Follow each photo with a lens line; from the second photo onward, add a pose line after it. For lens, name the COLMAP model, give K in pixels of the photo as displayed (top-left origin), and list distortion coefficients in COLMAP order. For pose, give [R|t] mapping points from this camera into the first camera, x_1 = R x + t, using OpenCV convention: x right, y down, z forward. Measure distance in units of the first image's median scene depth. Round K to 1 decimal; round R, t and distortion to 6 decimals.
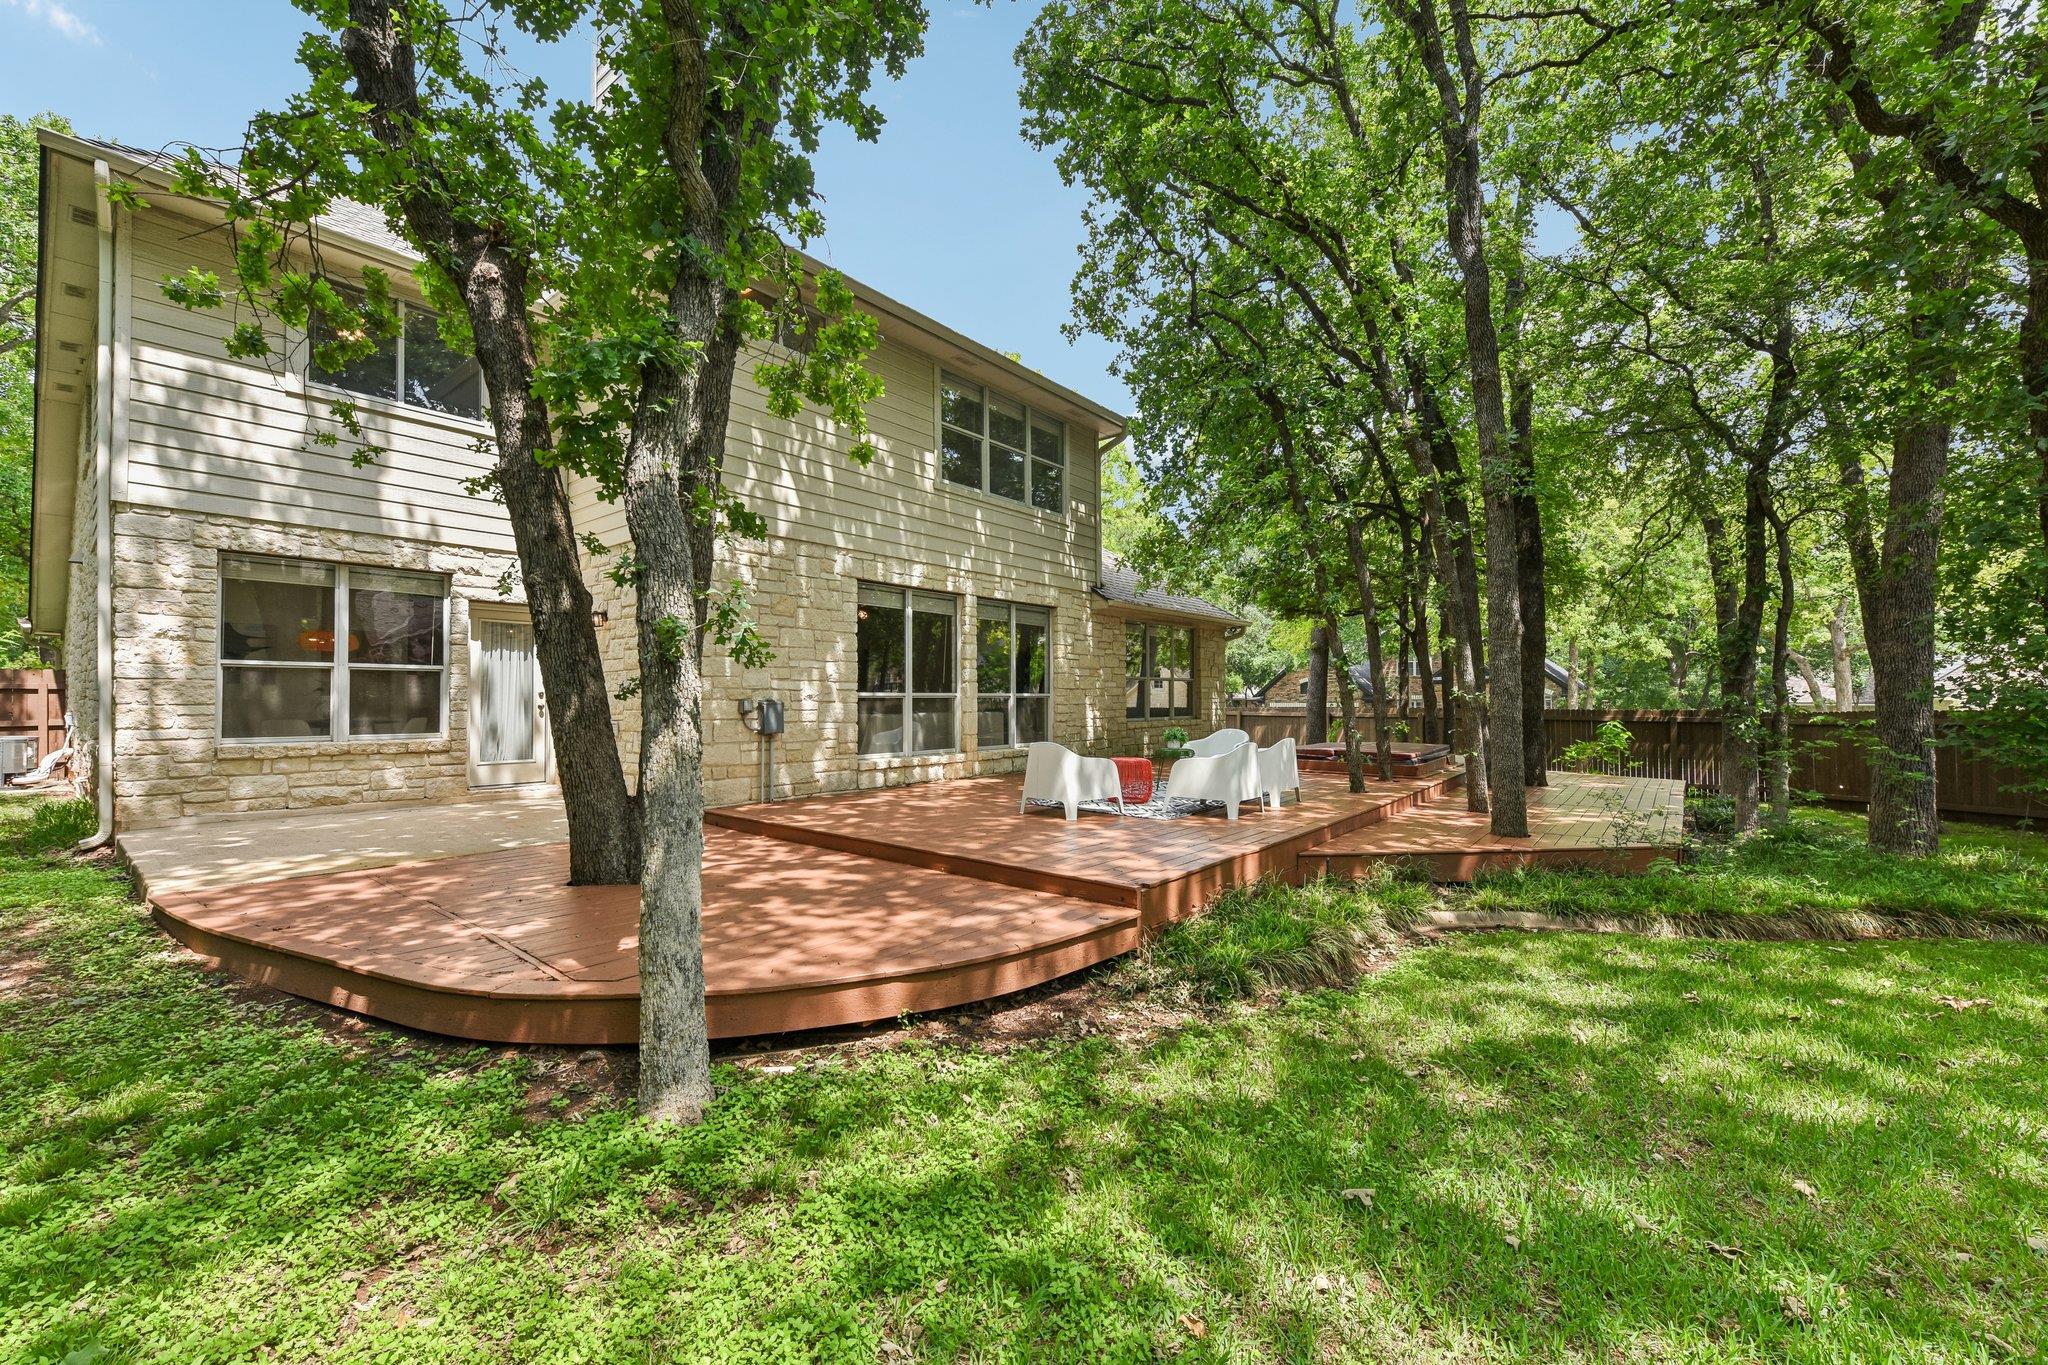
lens RADIAL K [[832.6, 0, 1036.0], [0, 832.6, 680.8], [0, 0, 1]] dist [0.001511, 0.000022]
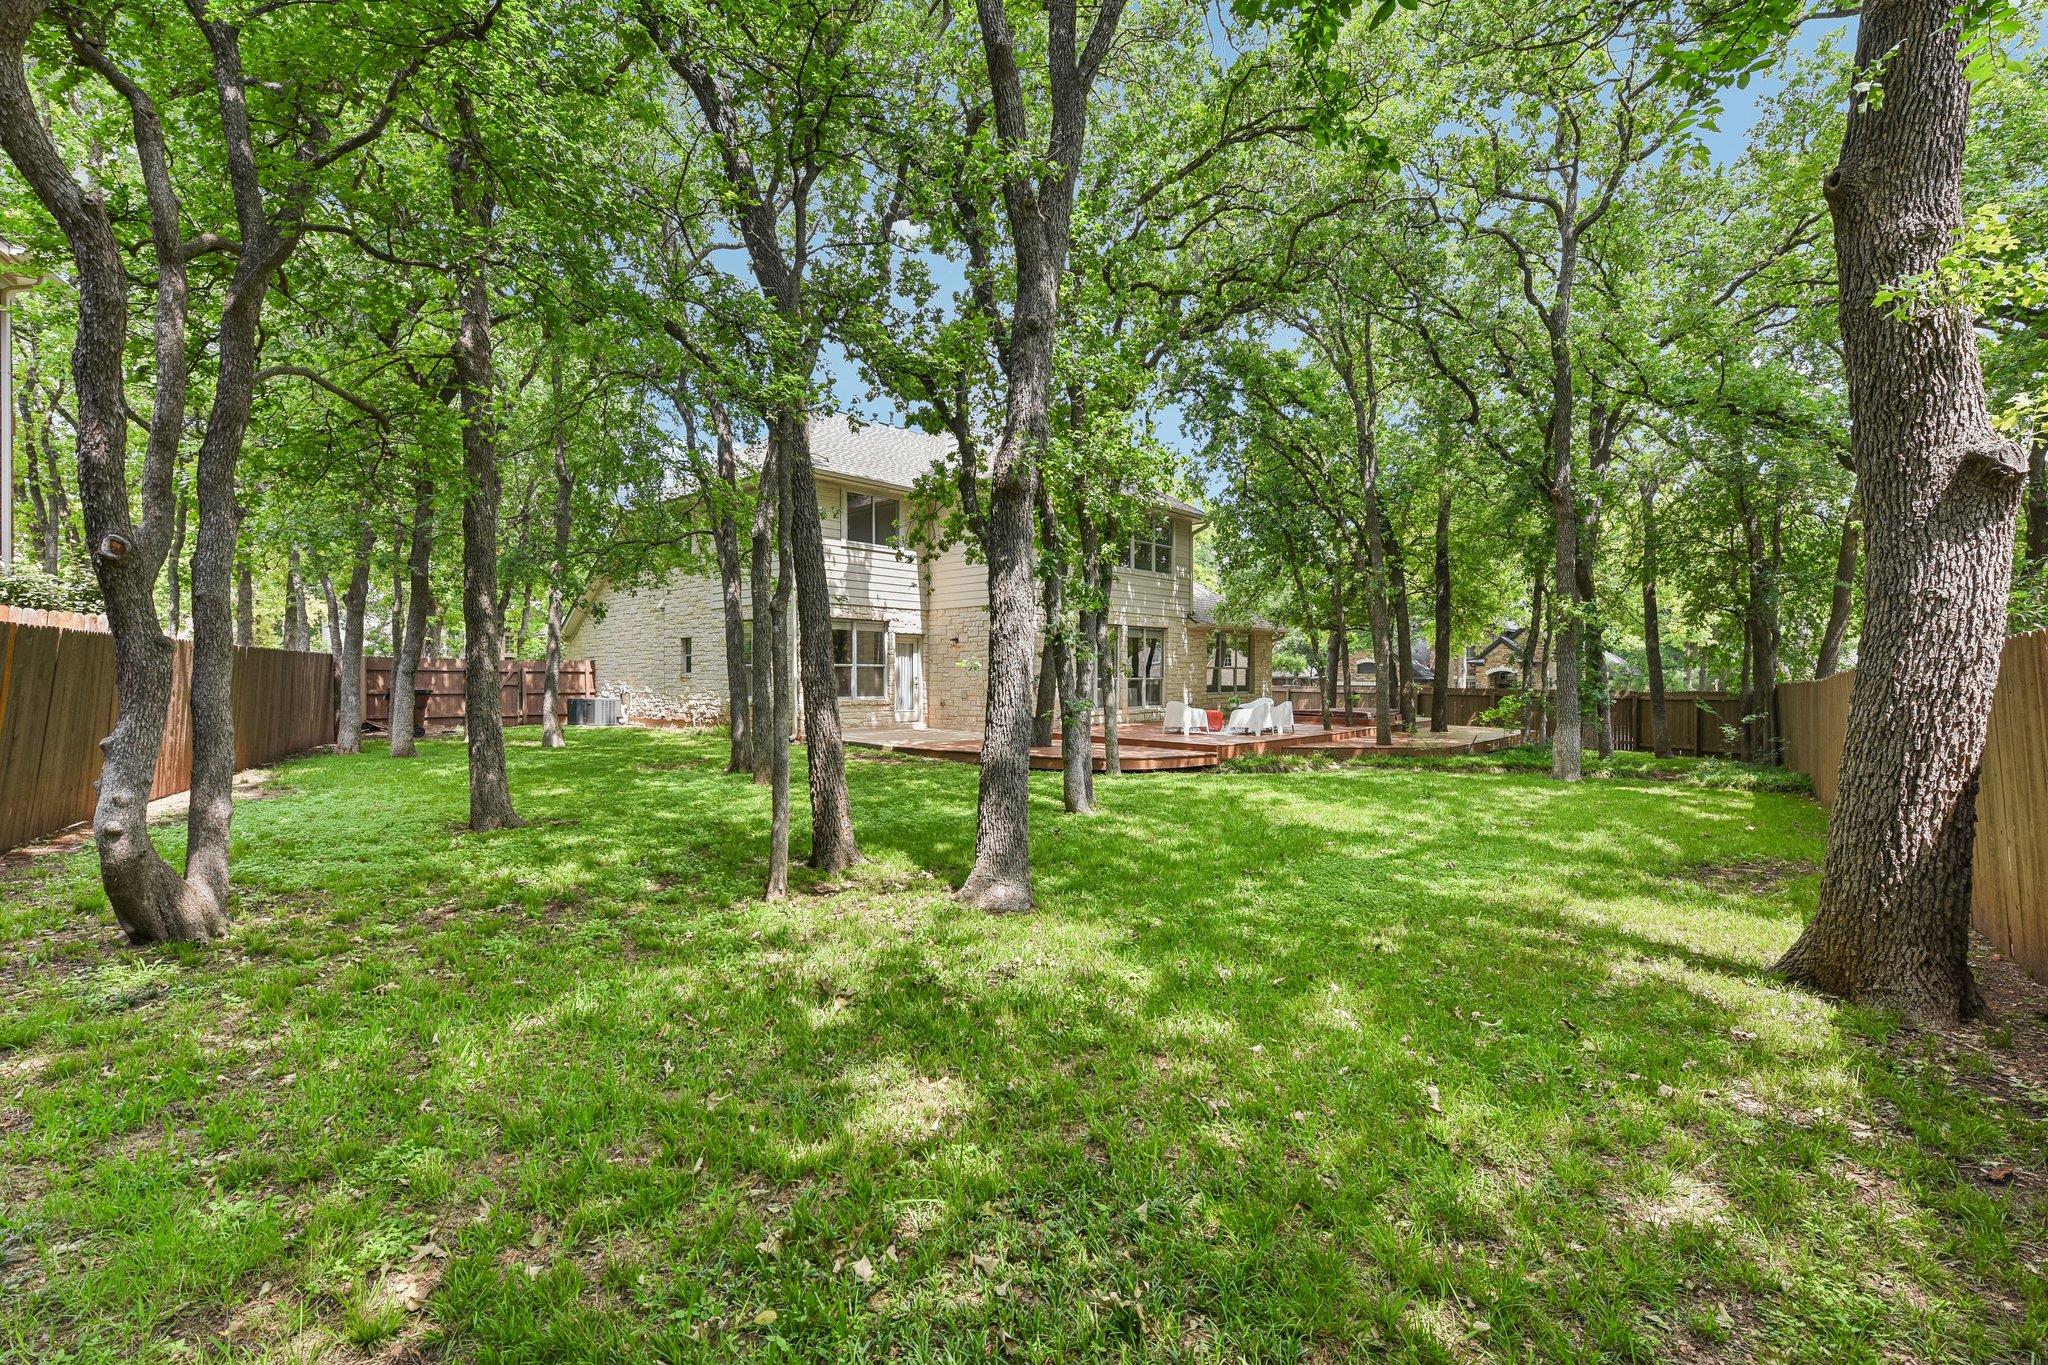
lens RADIAL K [[873.8, 0, 1024.0], [0, 873.8, 682.5], [0, 0, 1]] dist [0.000946, 0.000039]
pose [[0.996532, 0.007389, -0.082877, -0.149950], [-0.004581, 0.999411, 0.034020, -0.043189], [0.083080, -0.033522, 0.995979, -1.043912]]
